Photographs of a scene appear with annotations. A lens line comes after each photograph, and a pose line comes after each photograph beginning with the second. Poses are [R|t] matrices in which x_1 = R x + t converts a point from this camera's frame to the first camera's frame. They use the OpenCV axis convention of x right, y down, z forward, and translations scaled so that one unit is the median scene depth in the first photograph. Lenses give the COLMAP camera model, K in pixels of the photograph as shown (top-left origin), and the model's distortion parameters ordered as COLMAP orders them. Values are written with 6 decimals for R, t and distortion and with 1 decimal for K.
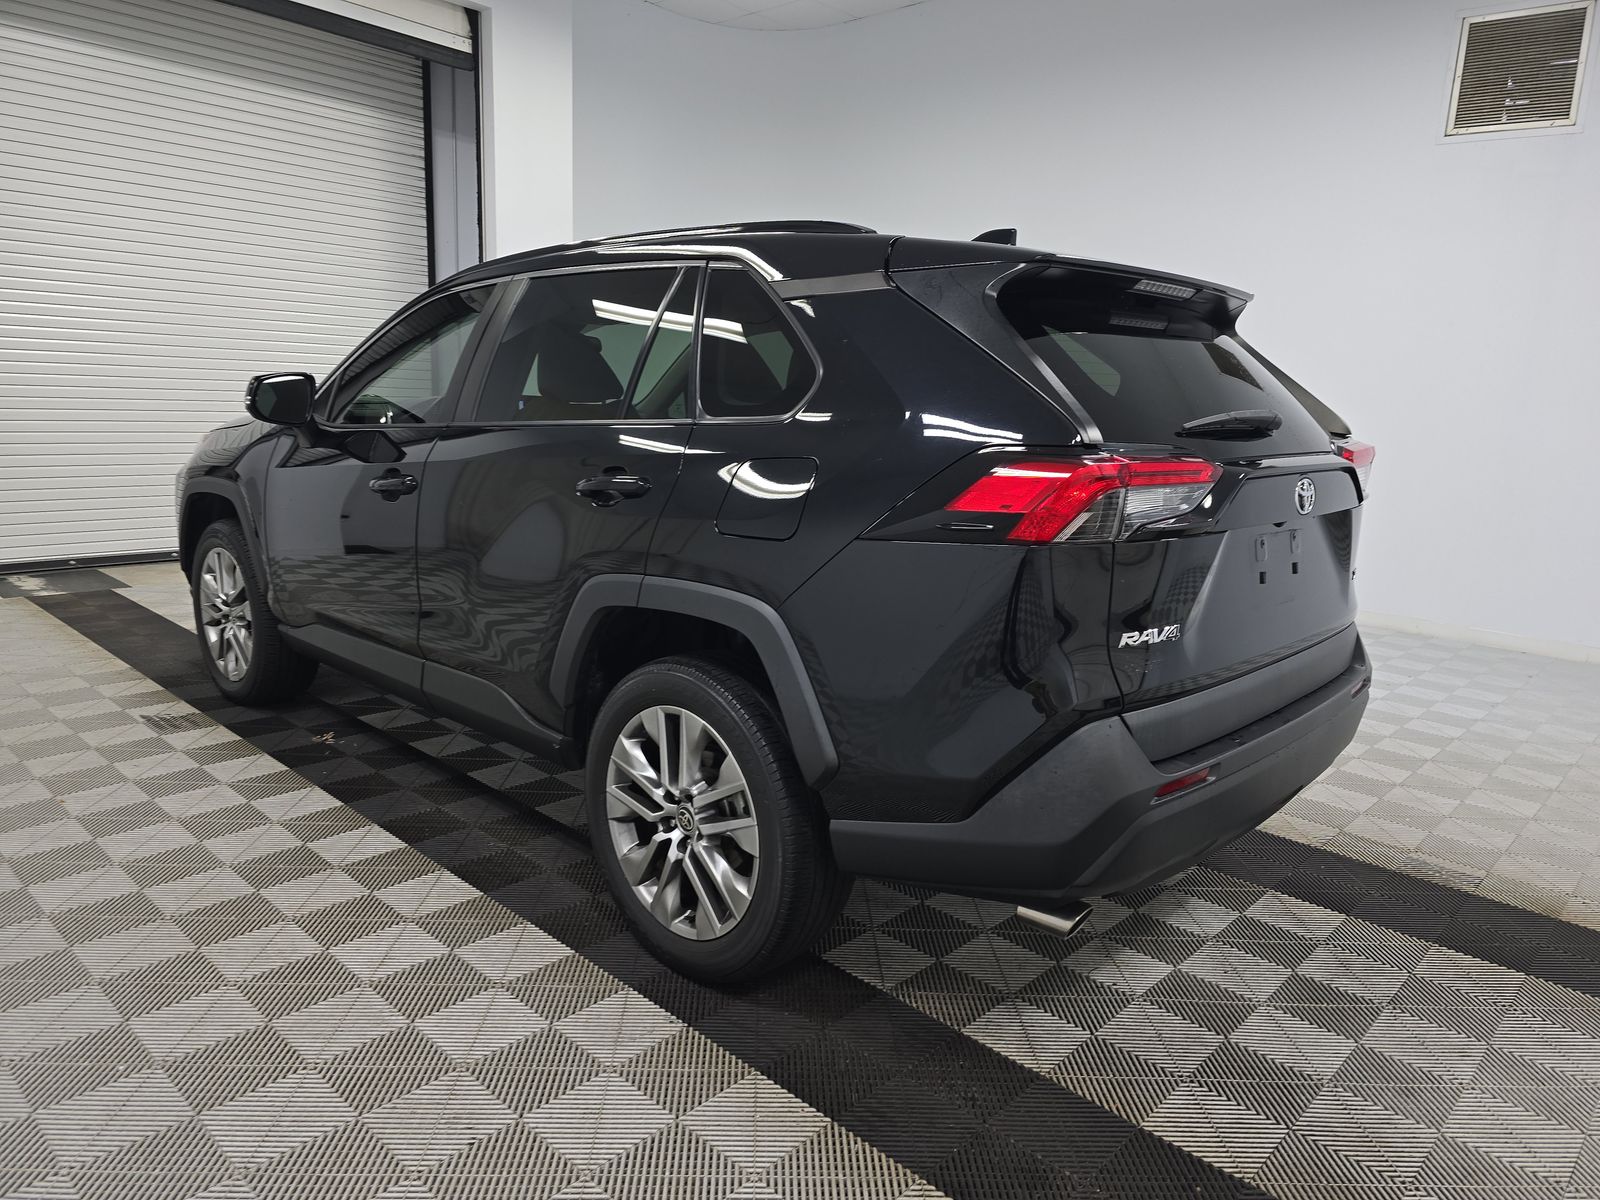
lens RADIAL K [[1117.4, 0, 800.0], [0, 1117.4, 600.0], [0, 0, 1]] dist [0.002530, 0.000748]
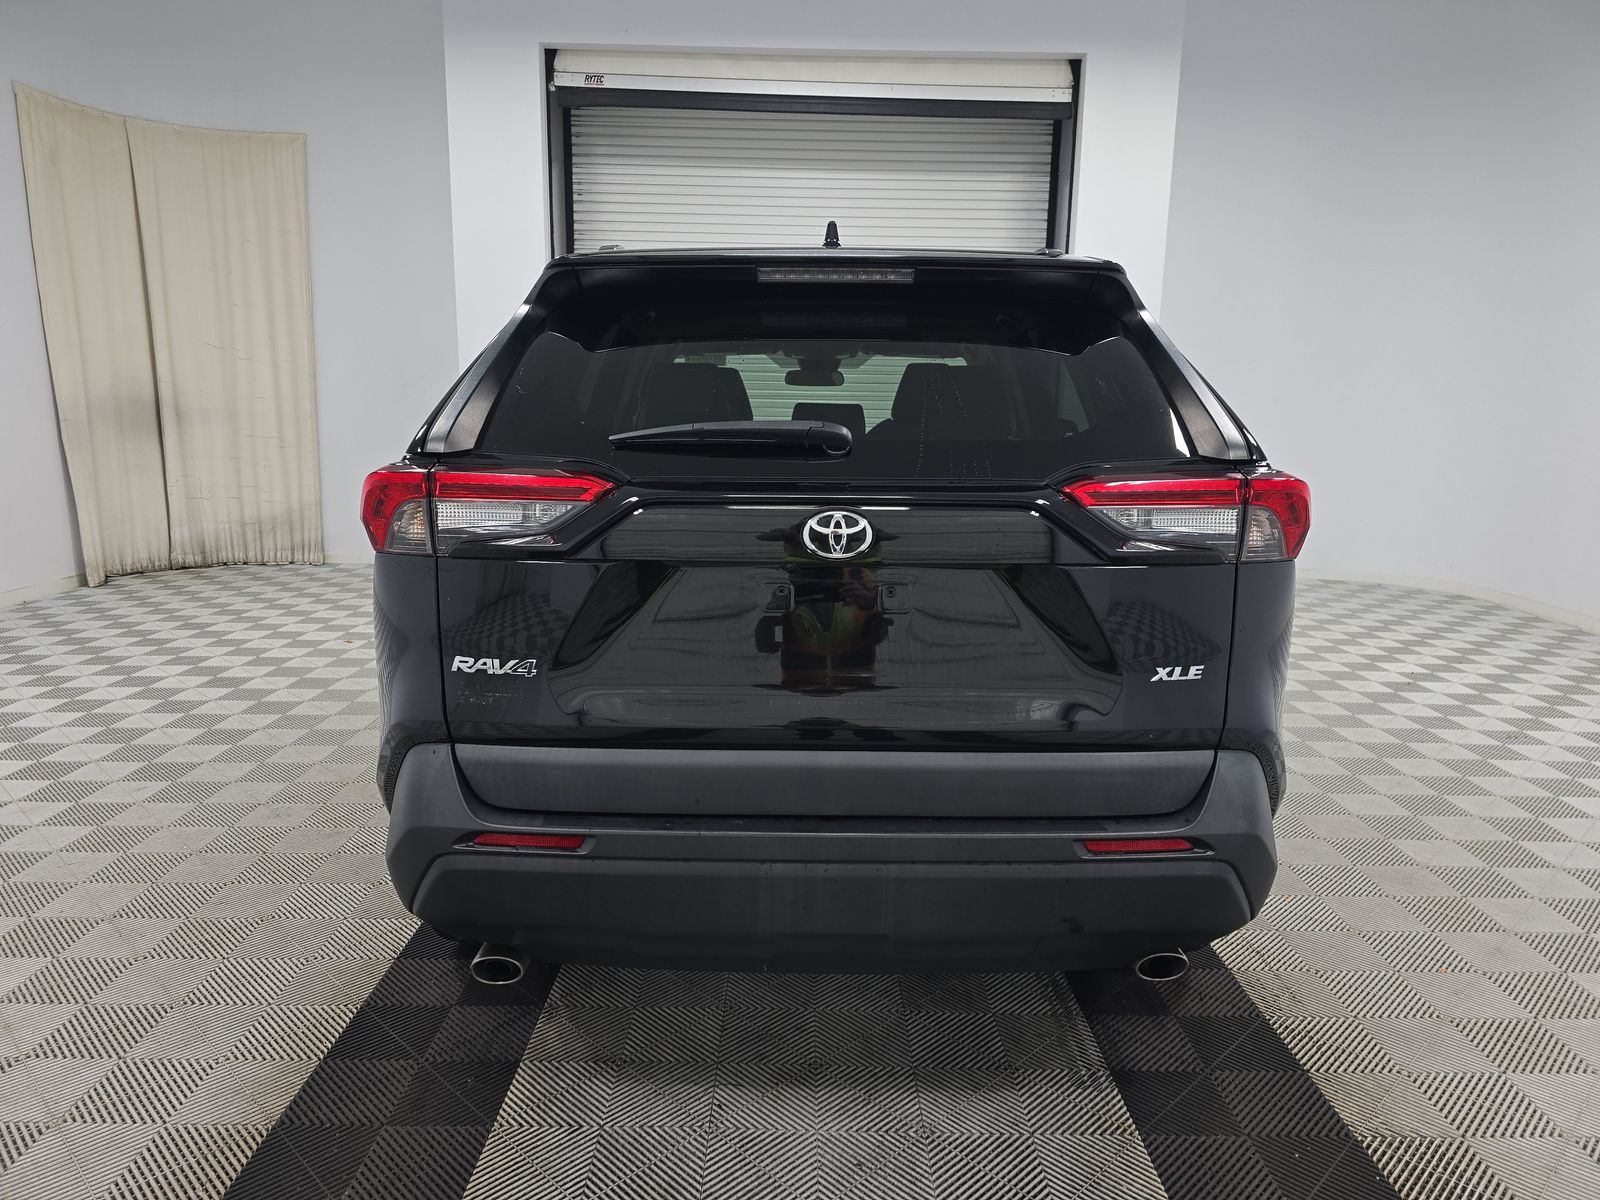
lens RADIAL K [[1054.4, 0, 800.0], [0, 1054.4, 600.0], [0, 0, 1]] dist [0.049755, -0.000049]
pose [[0.690015, 0.102761, -0.716463, 0.296868], [-0.122412, 0.992179, 0.024413, -0.019687], [0.713368, 0.070858, 0.697198, 0.154190]]
